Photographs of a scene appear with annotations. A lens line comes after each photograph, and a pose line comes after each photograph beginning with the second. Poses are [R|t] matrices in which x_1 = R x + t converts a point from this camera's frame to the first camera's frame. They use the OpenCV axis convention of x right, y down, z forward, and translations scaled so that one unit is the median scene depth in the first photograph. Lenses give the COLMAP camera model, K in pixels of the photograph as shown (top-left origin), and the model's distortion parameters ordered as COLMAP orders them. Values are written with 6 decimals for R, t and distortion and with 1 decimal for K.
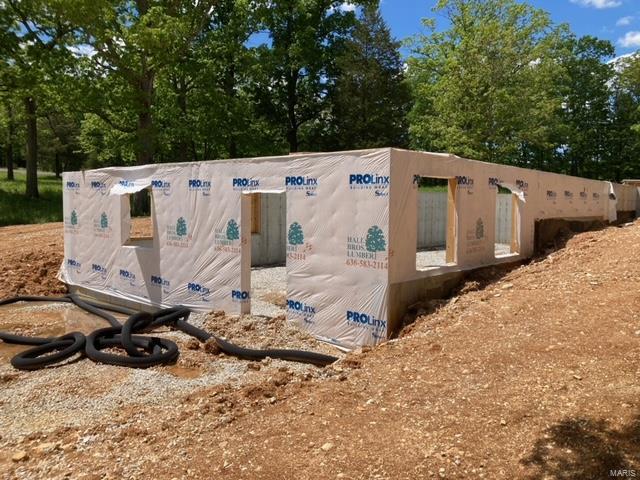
lens RADIAL K [[527.0, 0, 320.0], [0, 527.0, 240.0], [0, 0, 1]] dist [0.017372, -0.003457]
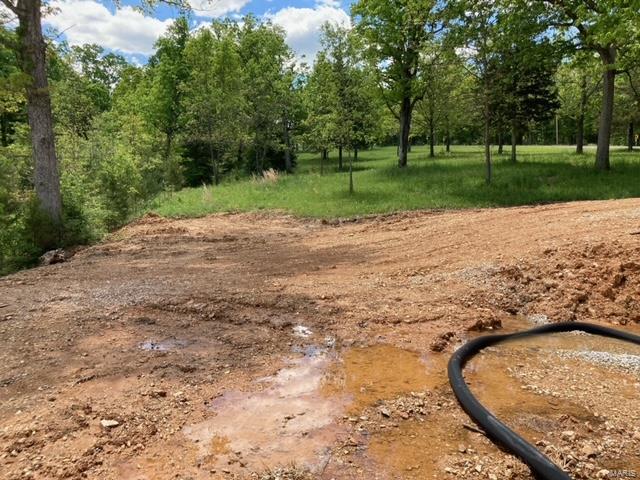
lens RADIAL K [[527.0, 0, 320.0], [0, 527.0, 240.0], [0, 0, 1]] dist [0.017372, -0.003457]
pose [[0.558206, 0.078312, -0.825998, -0.142913], [-0.044220, 0.996929, 0.064634, -0.004472], [0.828523, 0.000447, 0.559955, 0.249992]]
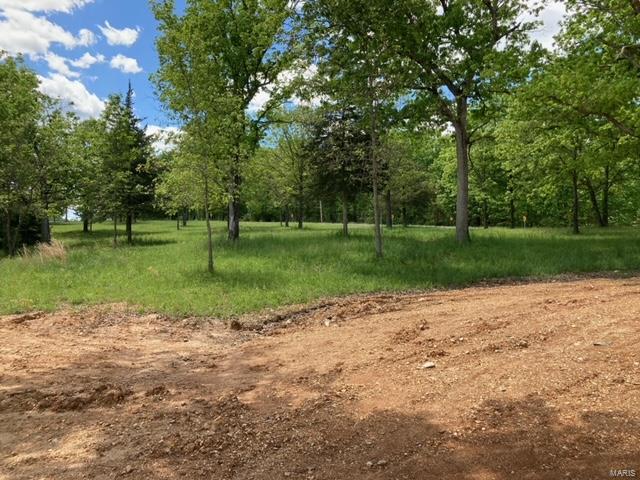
lens RADIAL K [[527.0, 0, 320.0], [0, 527.0, 240.0], [0, 0, 1]] dist [0.017372, -0.003457]
pose [[0.874368, -0.037556, -0.483808, -0.618306], [-0.009362, 0.995510, -0.094197, -0.013241], [0.485173, 0.086893, 0.870090, 0.356789]]
